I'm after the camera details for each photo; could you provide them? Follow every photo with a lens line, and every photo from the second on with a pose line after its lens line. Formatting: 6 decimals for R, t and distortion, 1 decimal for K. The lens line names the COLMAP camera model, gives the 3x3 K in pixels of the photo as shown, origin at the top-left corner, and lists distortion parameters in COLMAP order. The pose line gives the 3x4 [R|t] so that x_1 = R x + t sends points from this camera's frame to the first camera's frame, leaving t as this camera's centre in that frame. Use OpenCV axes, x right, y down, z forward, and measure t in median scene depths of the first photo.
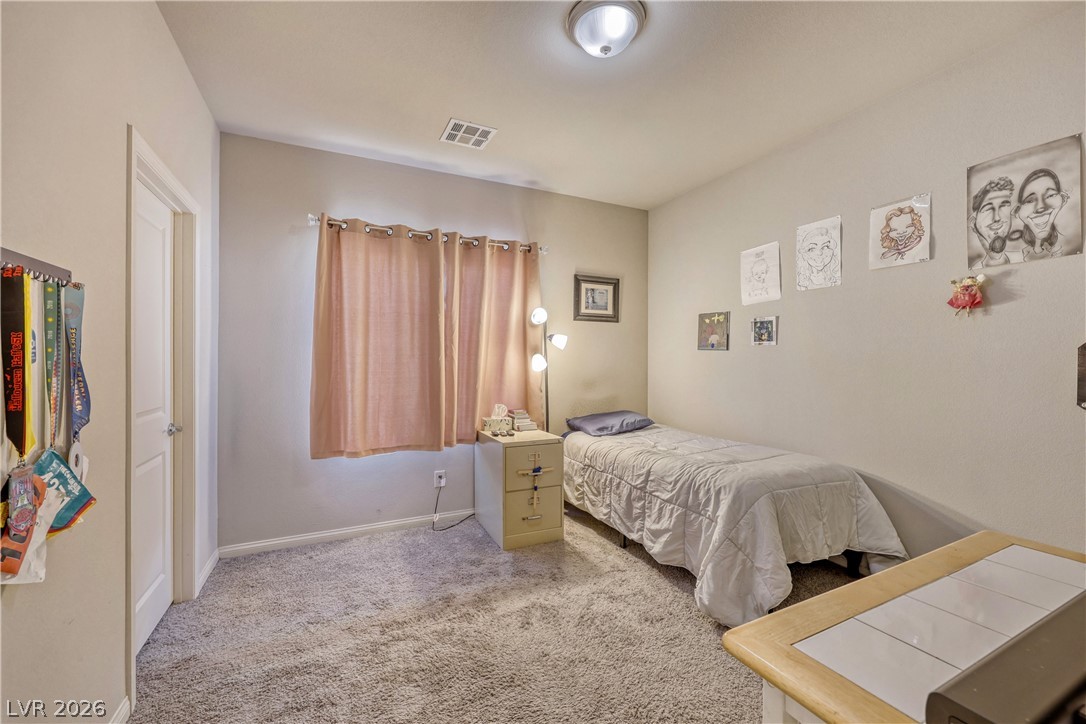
lens RADIAL K [[443.0, 0, 539.1], [0, 443.0, 356.7], [0, 0, 1]] dist [0.001245, 0.000220]
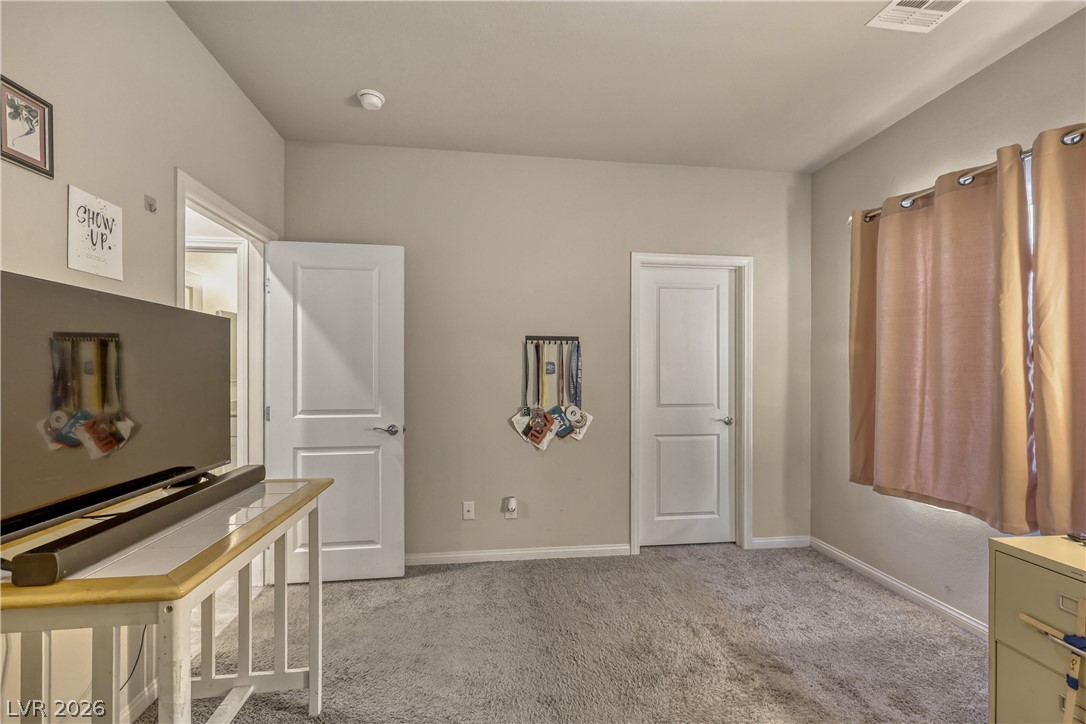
lens RADIAL K [[435.6, 0, 541.3], [0, 435.6, 371.6], [0, 0, 1]] dist [-0.000902, -0.000074]
pose [[-0.311953, -0.001426, -0.950097, 0.606116], [0.002969, 0.999993, -0.002475, 0.004113], [0.950093, -0.003593, -0.311946, 0.735264]]
